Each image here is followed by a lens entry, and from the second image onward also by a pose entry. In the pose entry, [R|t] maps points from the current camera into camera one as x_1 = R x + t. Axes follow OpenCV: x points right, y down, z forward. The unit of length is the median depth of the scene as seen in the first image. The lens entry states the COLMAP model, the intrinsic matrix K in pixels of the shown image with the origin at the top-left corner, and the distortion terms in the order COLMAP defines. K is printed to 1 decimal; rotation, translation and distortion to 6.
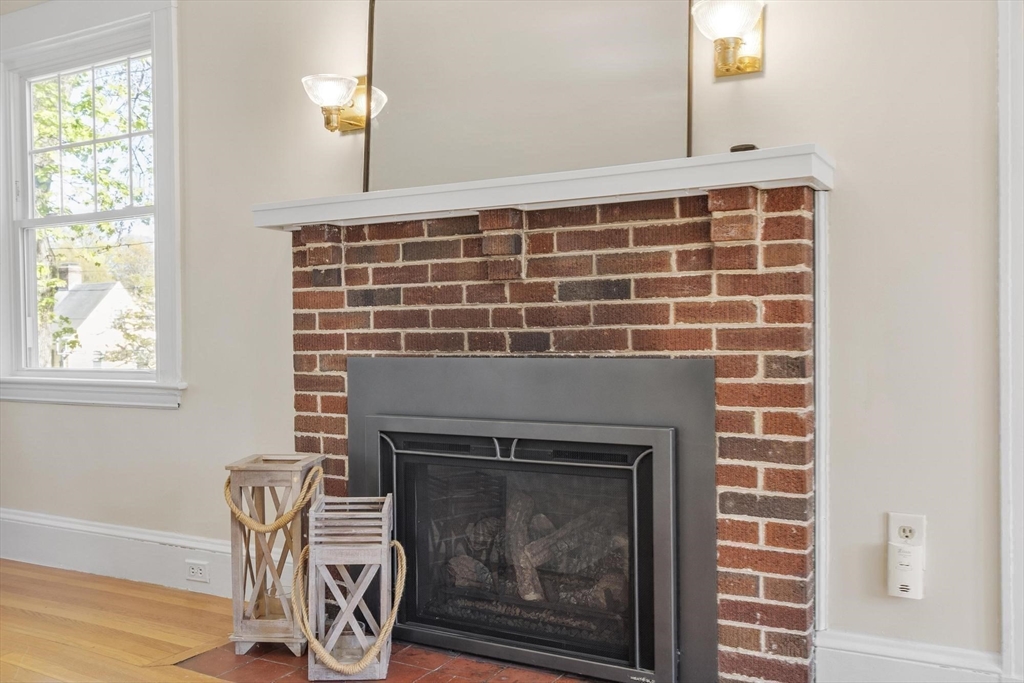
lens RADIAL K [[916.3, 0, 512.0], [0, 916.3, 341.5], [0, 0, 1]] dist [0.011206, 0.003839]
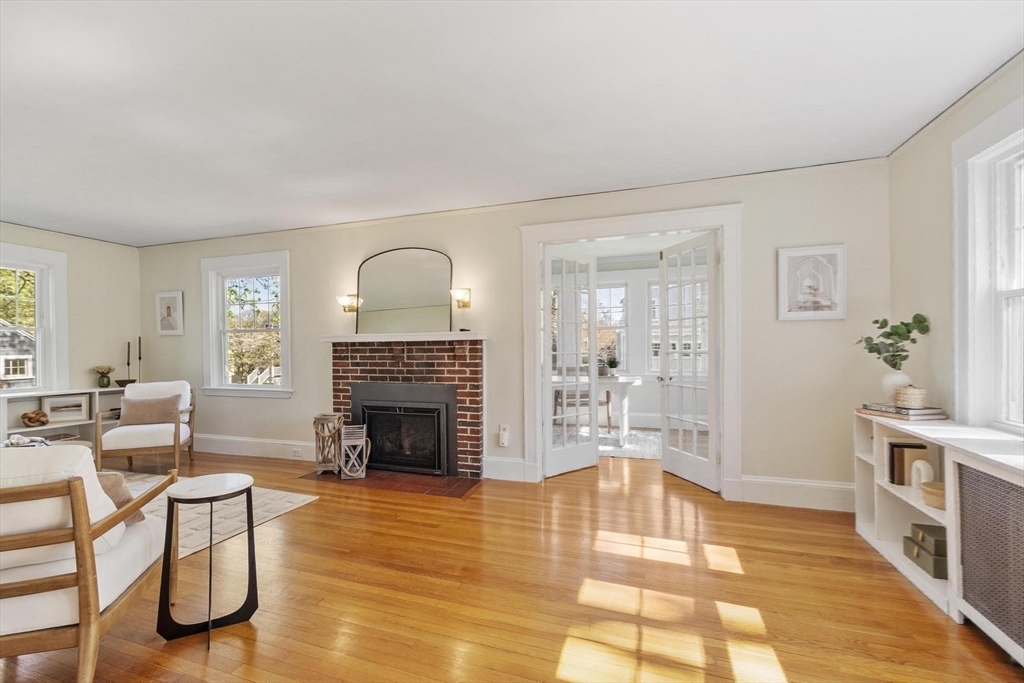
lens RADIAL K [[452.2, 0, 489.8], [0, 452.2, 346.5], [0, 0, 1]] dist [0.003296, 0.000293]
pose [[0.986450, -0.003162, 0.164030, 0.047493], [0.004515, 0.999959, -0.007877, -0.106465], [-0.163998, 0.008511, 0.986424, -0.732127]]
